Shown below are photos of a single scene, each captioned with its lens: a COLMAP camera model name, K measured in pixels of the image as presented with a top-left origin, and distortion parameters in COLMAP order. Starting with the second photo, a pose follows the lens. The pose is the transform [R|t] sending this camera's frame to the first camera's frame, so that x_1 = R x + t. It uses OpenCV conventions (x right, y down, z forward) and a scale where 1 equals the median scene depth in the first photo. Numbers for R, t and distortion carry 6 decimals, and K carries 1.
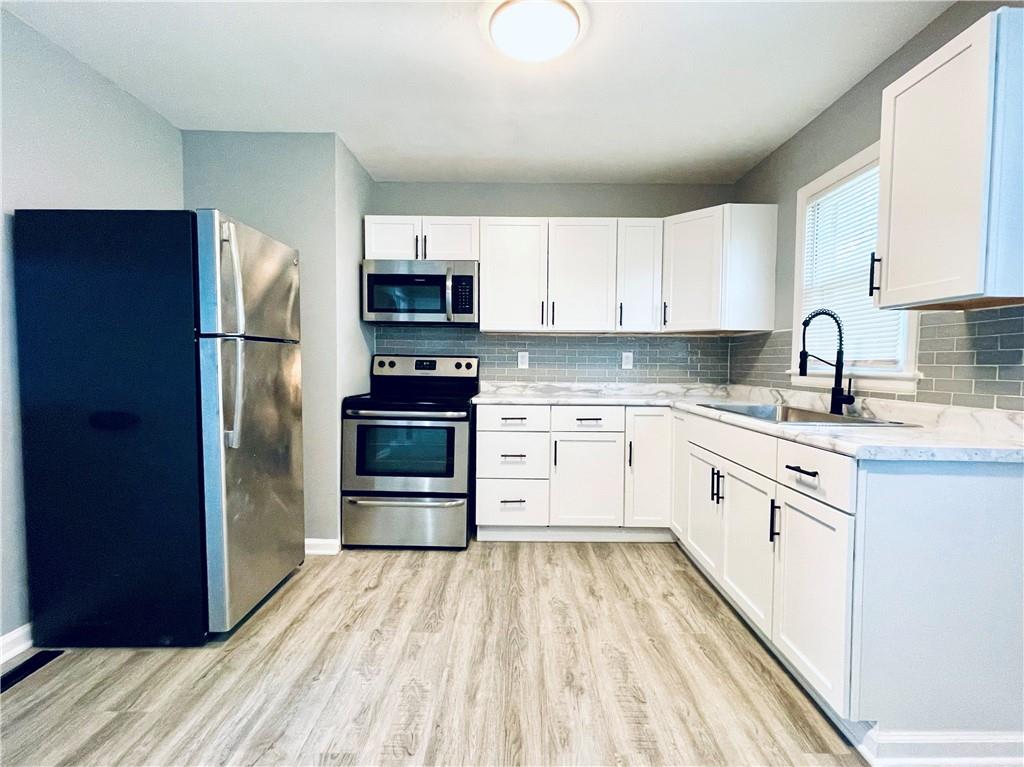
lens RADIAL K [[473.8, 0, 512.0], [0, 473.8, 383.5], [0, 0, 1]] dist [0.000001, -0.000697]
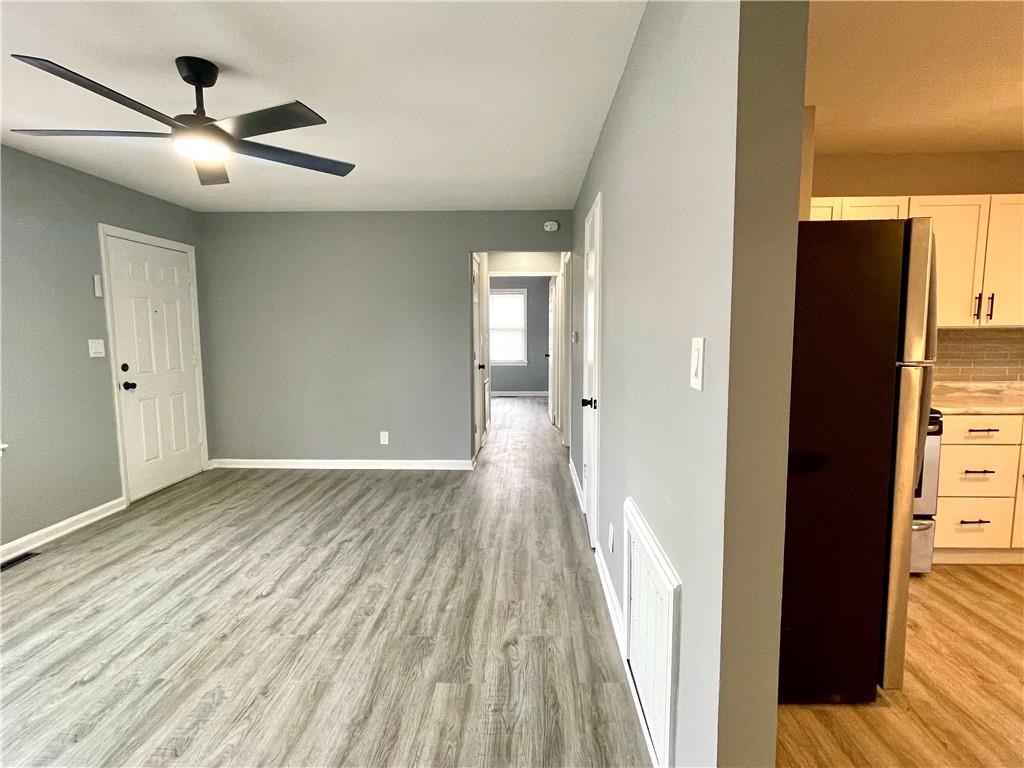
lens RADIAL K [[517.8, 0, 512.0], [0, 517.8, 384.0], [0, 0, 1]] dist [-0.000356, 0.002050]
pose [[0.999465, -0.014394, -0.029357, -0.911043], [0.016024, 0.998300, 0.056045, -0.086918], [0.028500, -0.056486, 0.997997, 0.014487]]
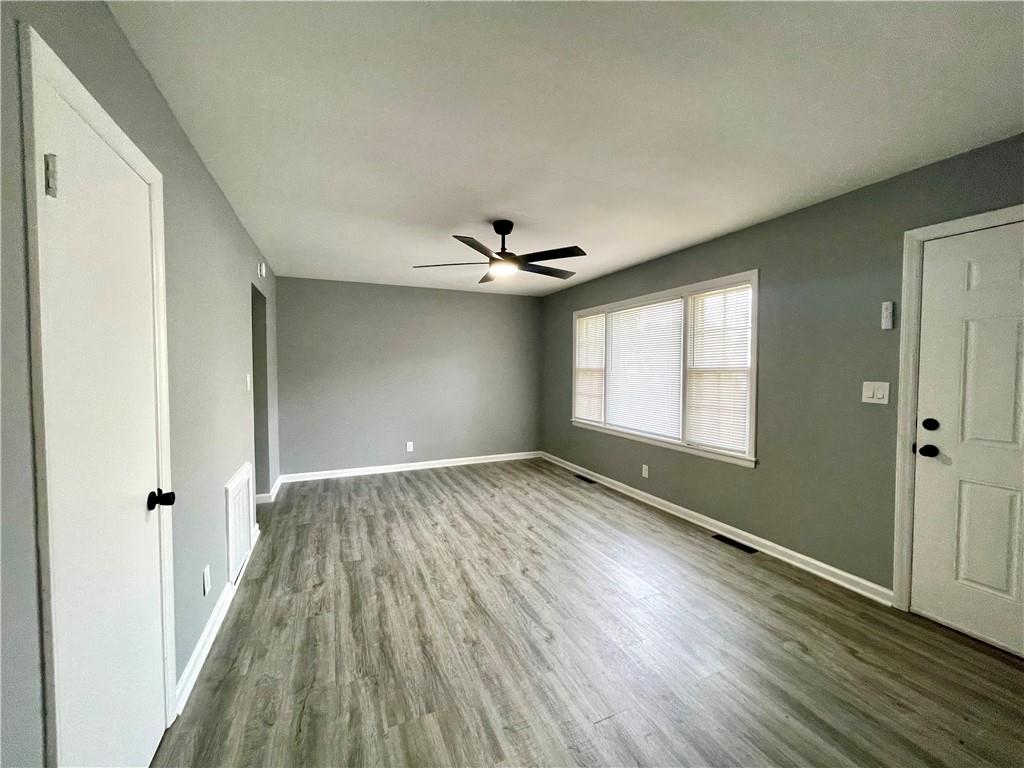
lens RADIAL K [[416.1, 0, 516.3], [0, 416.1, 382.9], [0, 0, 1]] dist [-0.000341, -0.000033]
pose [[-0.910850, 0.005455, -0.412701, -0.967483], [-0.029135, 0.996569, 0.077474, -0.190898], [0.411708, 0.082591, -0.907566, 1.870762]]
